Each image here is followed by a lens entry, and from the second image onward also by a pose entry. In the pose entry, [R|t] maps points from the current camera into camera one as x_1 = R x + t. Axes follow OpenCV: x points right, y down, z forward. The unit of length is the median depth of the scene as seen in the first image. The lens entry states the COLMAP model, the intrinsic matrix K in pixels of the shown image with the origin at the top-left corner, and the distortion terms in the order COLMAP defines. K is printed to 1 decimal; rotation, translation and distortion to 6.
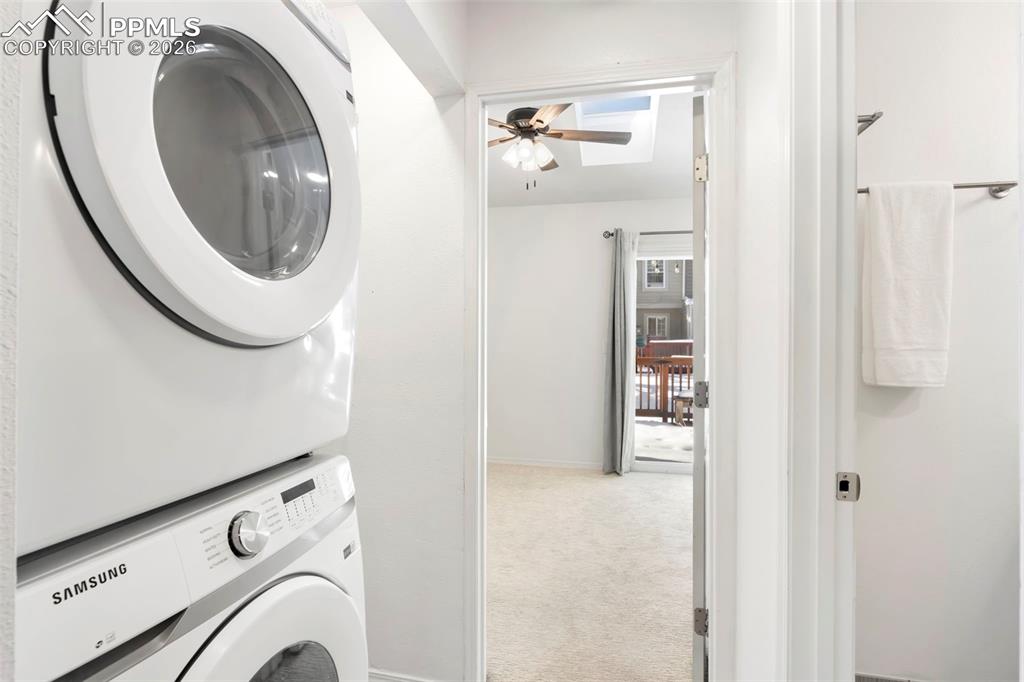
lens RADIAL K [[502.0, 0, 510.7], [0, 502.0, 328.3], [0, 0, 1]] dist [0.000159, 0.000399]
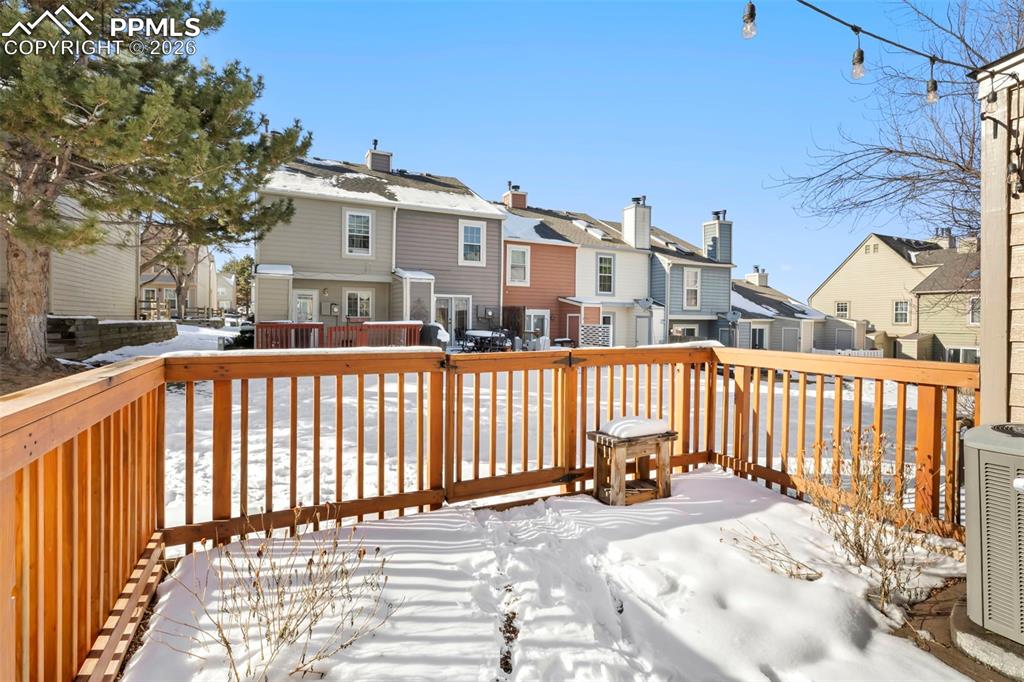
lens RADIAL K [[502.0, 0, 510.7], [0, 502.0, 328.3], [0, 0, 1]] dist [0.000159, 0.000399]
pose [[0.787361, -0.003306, 0.616484, -0.005287], [-0.015672, 0.999555, 0.025377, 0.009619], [-0.616293, -0.029642, 0.786959, 0.244905]]
